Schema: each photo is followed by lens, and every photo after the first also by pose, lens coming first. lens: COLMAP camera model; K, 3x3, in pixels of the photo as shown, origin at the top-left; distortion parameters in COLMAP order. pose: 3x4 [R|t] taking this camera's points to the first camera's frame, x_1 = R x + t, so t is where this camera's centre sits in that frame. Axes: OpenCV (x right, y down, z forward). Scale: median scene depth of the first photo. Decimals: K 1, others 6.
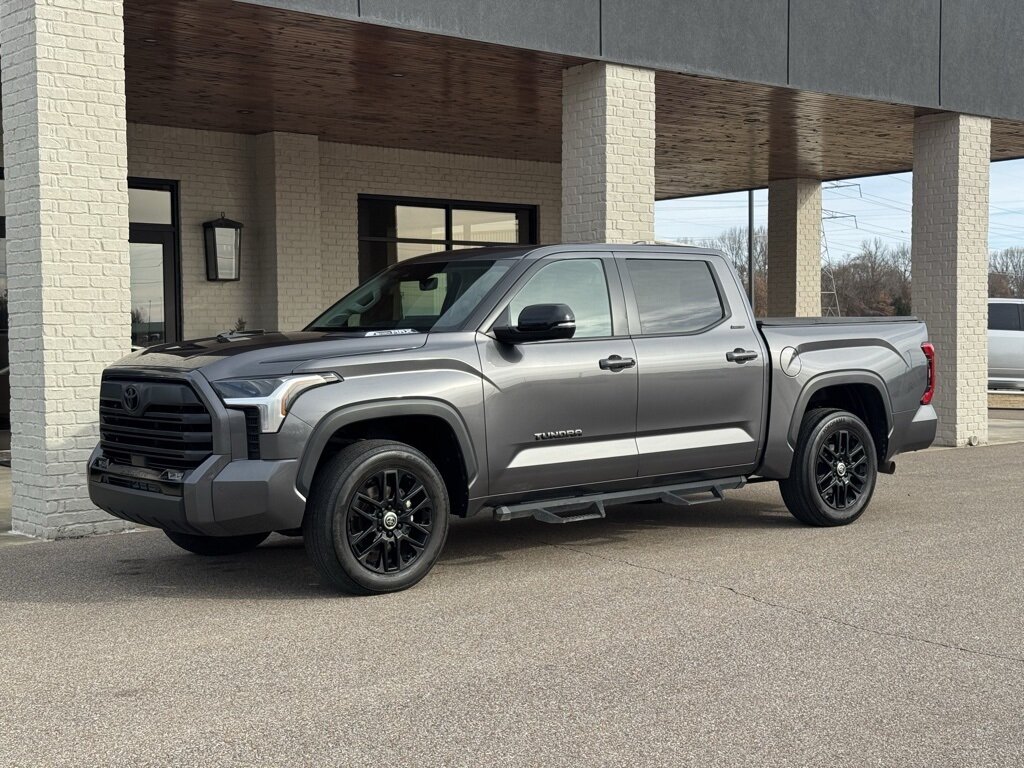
lens RADIAL K [[1426.4, 0, 517.4], [0, 1426.4, 389.6], [0, 0, 1]] dist [0.136462, 0.000000]
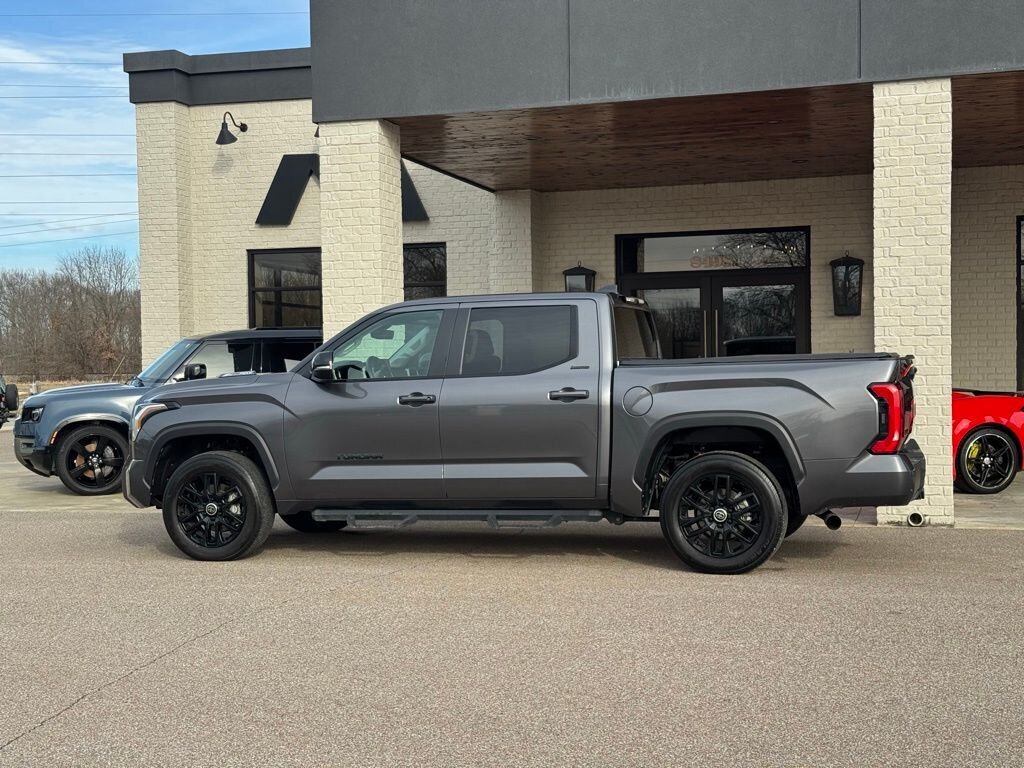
lens RADIAL K [[1426.4, 0, 509.2], [0, 1426.4, 395.9], [0, 0, 1]] dist [0.136462, 0.000000]
pose [[0.551863, 0.017035, -0.833761, 0.762182], [-0.025410, 0.999671, 0.003606, -0.019124], [0.833548, 0.019196, 0.552114, 0.287676]]
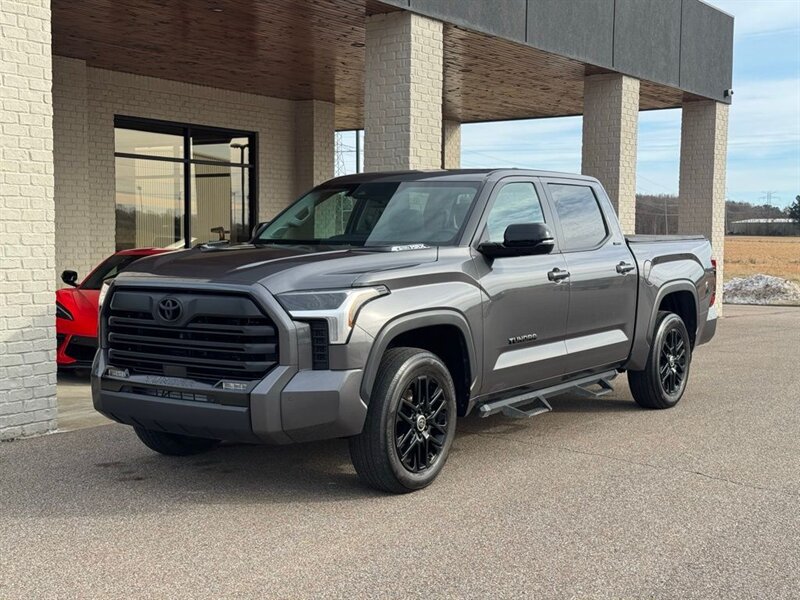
lens RADIAL K [[1114.4, 0, 401.9], [0, 1114.4, 301.8], [0, 0, 1]] dist [0.136462, 0.000000]
pose [[0.962225, -0.002148, 0.272248, -0.204083], [-0.002740, 0.999842, 0.017571, -0.008663], [-0.272242, -0.017654, 0.962067, 0.122278]]
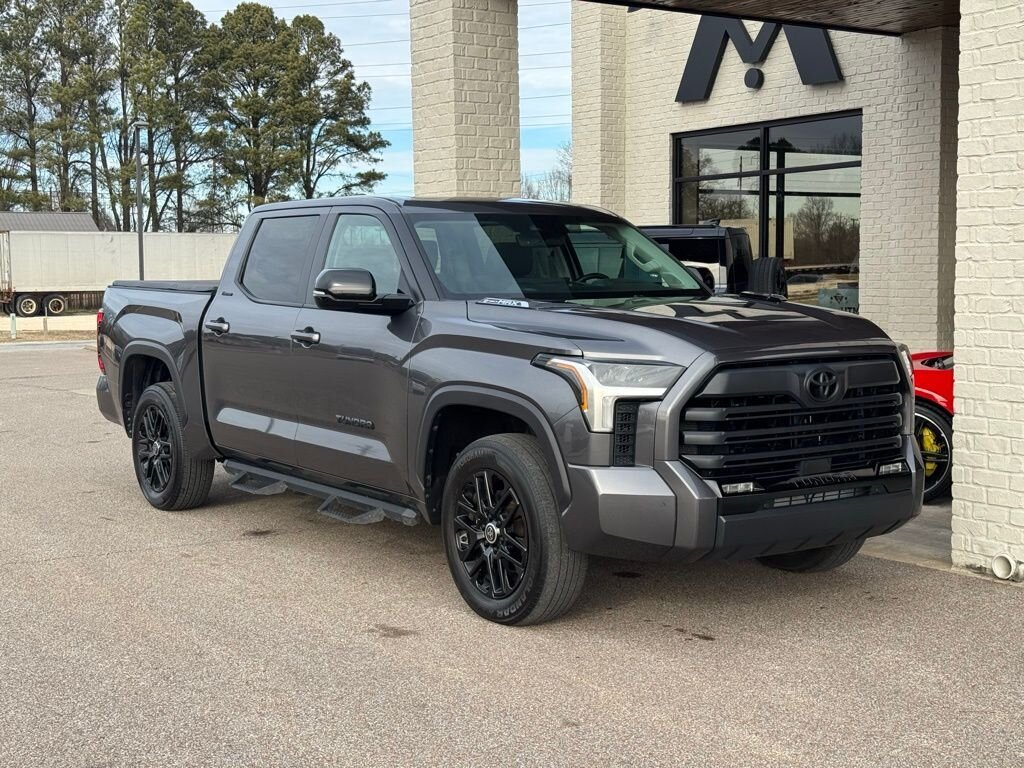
lens RADIAL K [[1426.4, 0, 506.7], [0, 1426.4, 387.8], [0, 0, 1]] dist [0.136462, 0.000000]
pose [[-0.083646, 0.094133, -0.992040, 0.662246], [-0.028877, 0.994881, 0.096837, -0.056941], [0.996077, 0.036747, -0.080499, 0.922671]]
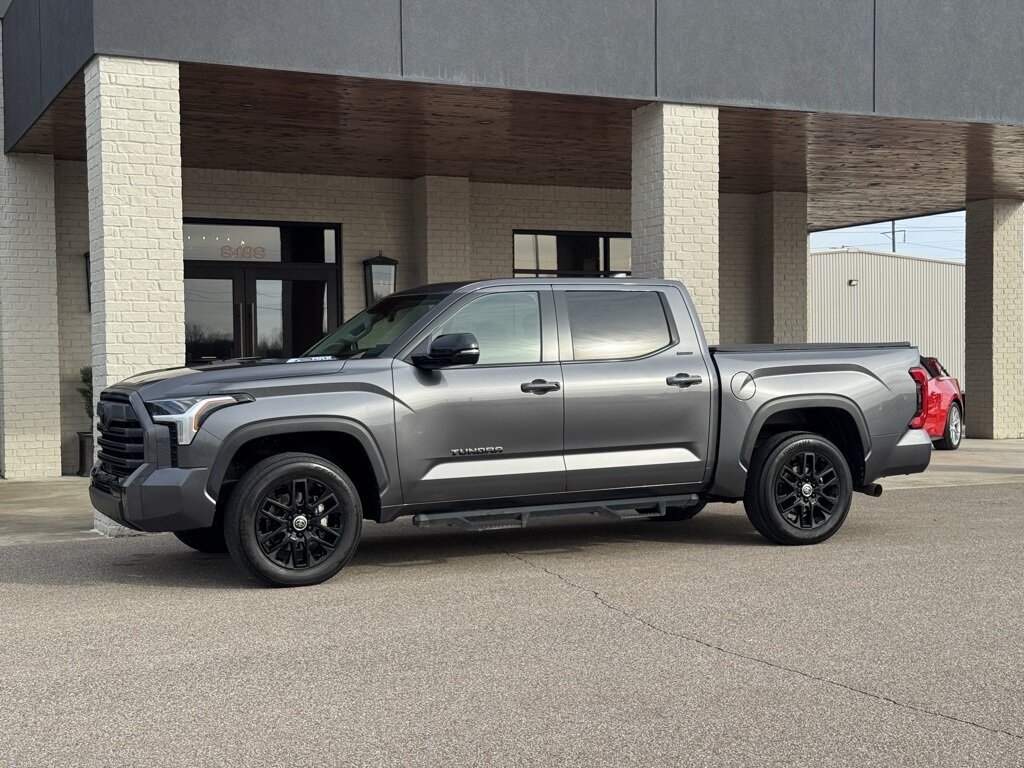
lens RADIAL K [[1426.4, 0, 508.4], [0, 1426.4, 393.8], [0, 0, 1]] dist [0.136462, 0.000000]
pose [[0.969998, 0.002548, -0.243099, 0.217137], [-0.006453, 0.999863, -0.015270, 0.002639], [0.243027, 0.016381, 0.969881, -0.046350]]
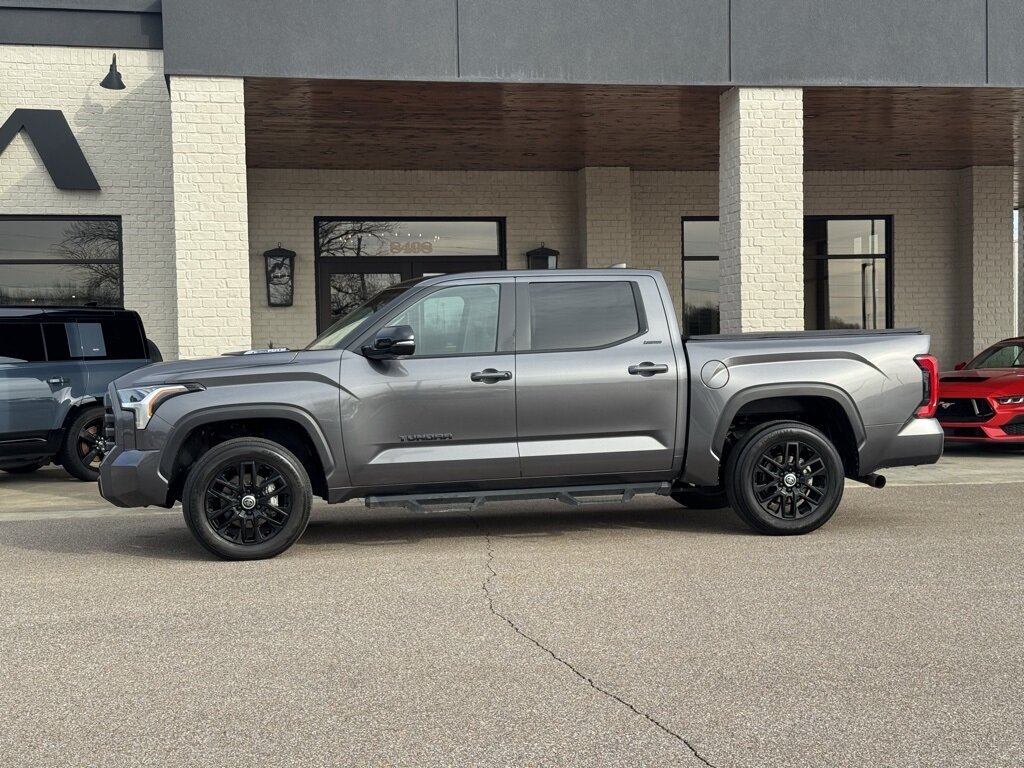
lens RADIAL K [[1426.4, 0, 511.0], [0, 1426.4, 393.6], [0, 0, 1]] dist [0.136462, 0.000000]
pose [[0.875750, 0.005972, -0.482729, 0.439971], [-0.008871, 0.999954, -0.003721, -0.000254], [0.482684, 0.007541, 0.875762, 0.009664]]
